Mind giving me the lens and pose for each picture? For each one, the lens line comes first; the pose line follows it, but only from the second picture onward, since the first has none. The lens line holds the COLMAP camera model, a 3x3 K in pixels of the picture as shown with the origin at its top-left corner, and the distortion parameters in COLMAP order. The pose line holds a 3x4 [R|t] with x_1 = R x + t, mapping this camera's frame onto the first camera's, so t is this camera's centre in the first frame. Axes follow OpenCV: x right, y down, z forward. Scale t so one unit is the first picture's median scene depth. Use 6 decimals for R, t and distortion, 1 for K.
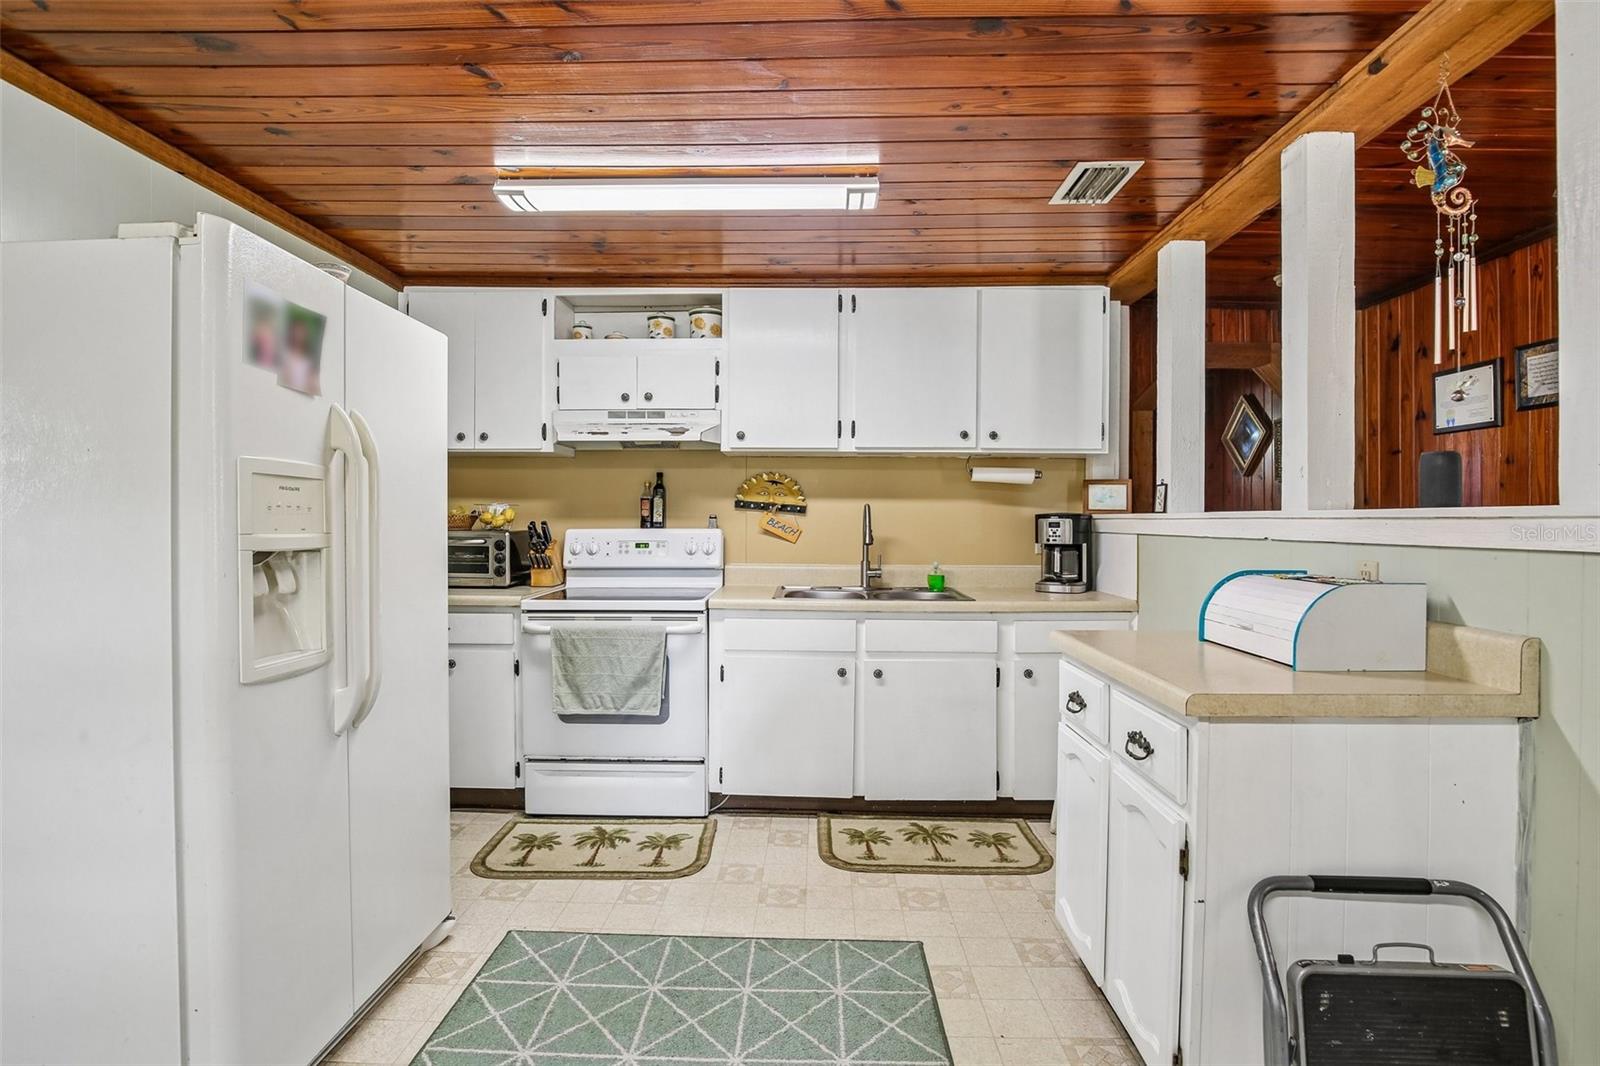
lens RADIAL K [[767.5, 0, 801.1], [0, 767.5, 526.7], [0, 0, 1]] dist [-0.025696, 0.002389]
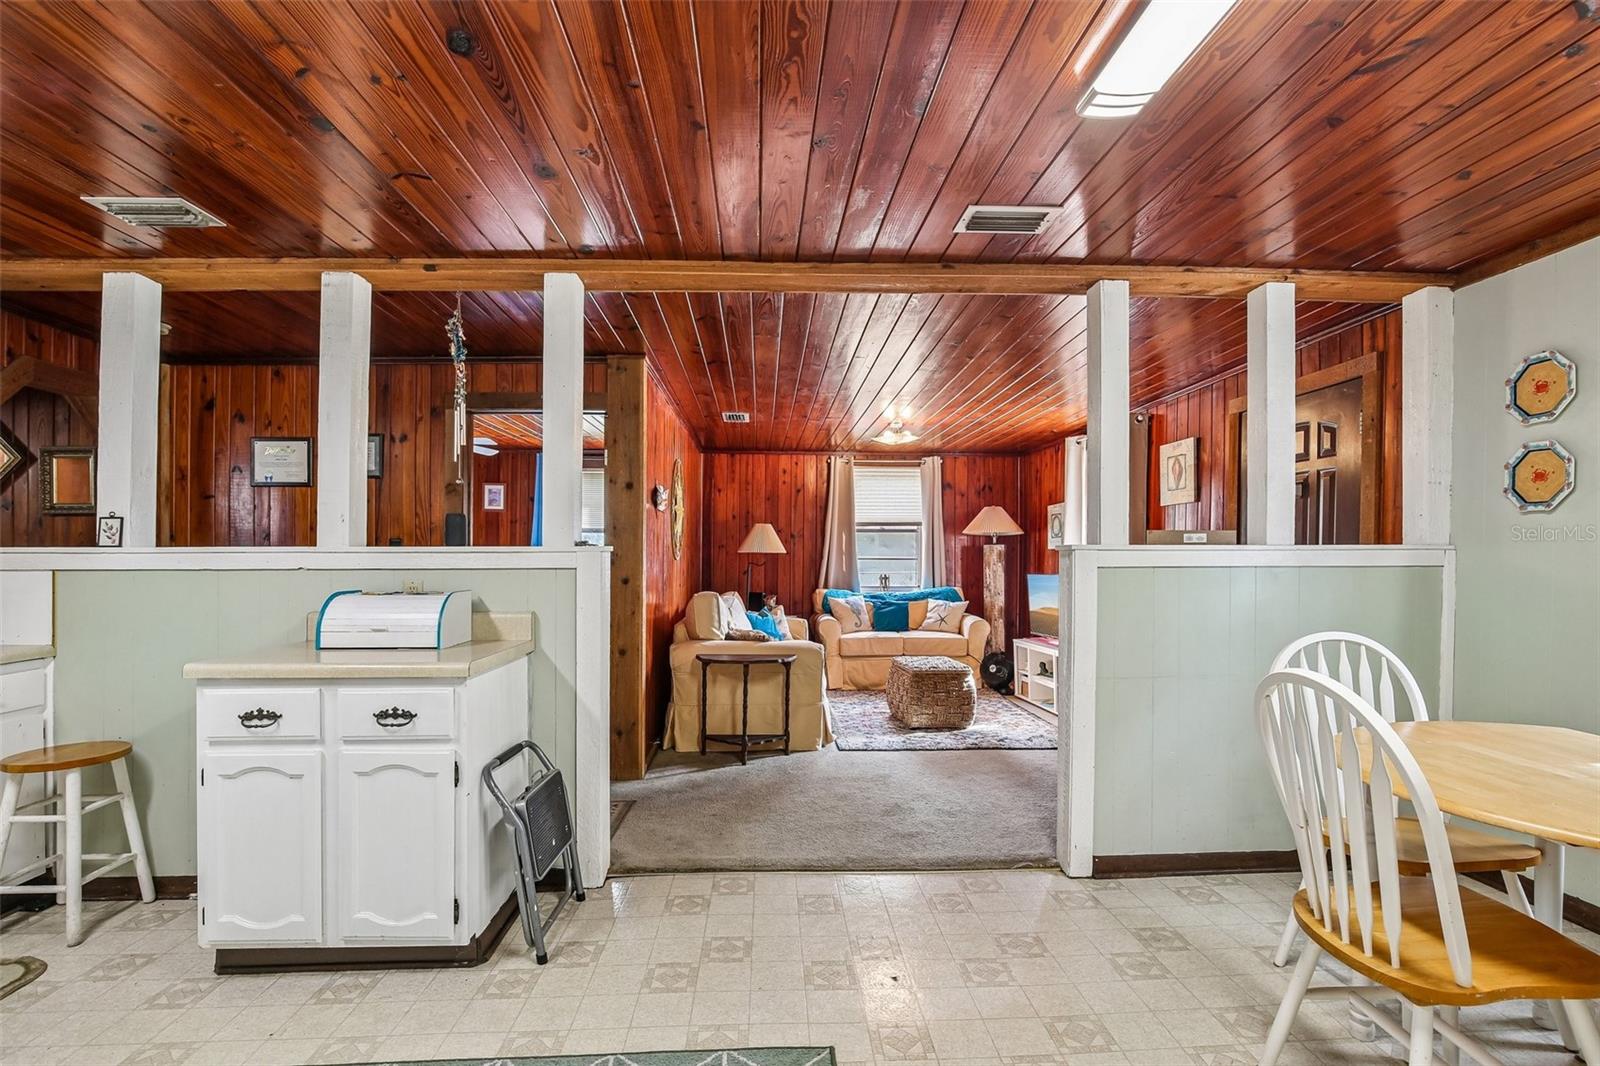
lens RADIAL K [[767.5, 0, 808.9], [0, 767.5, 554.1], [0, 0, 1]] dist [-0.025696, 0.002389]
pose [[-0.074813, 0.001330, 0.997197, -0.792457], [0.011843, 0.999930, -0.000445, 0.002353], [-0.997127, 0.011776, -0.074823, 0.288454]]
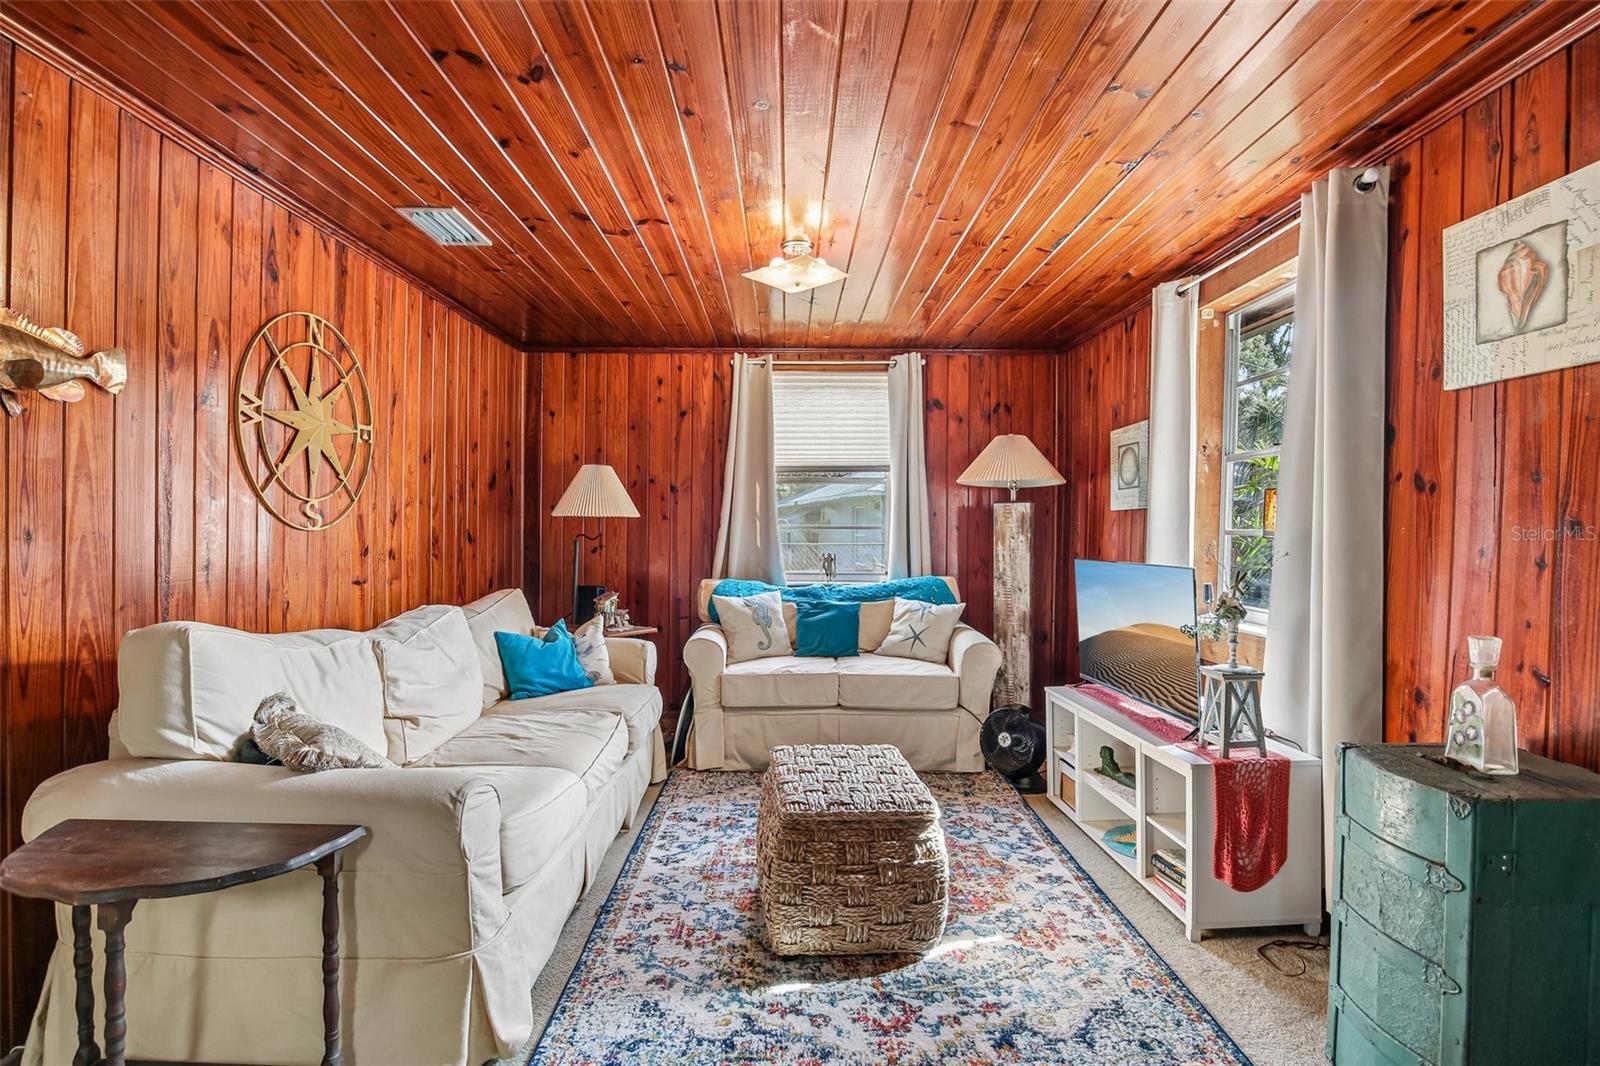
lens RADIAL K [[767.5, 0, 802.3], [0, 767.5, 530.0], [0, 0, 1]] dist [-0.025696, 0.002389]
pose [[-0.025858, -0.010805, 0.999607, 0.775597], [0.010363, 0.999885, 0.011076, 0.010152], [-0.999612, 0.010646, -0.025743, -0.260597]]
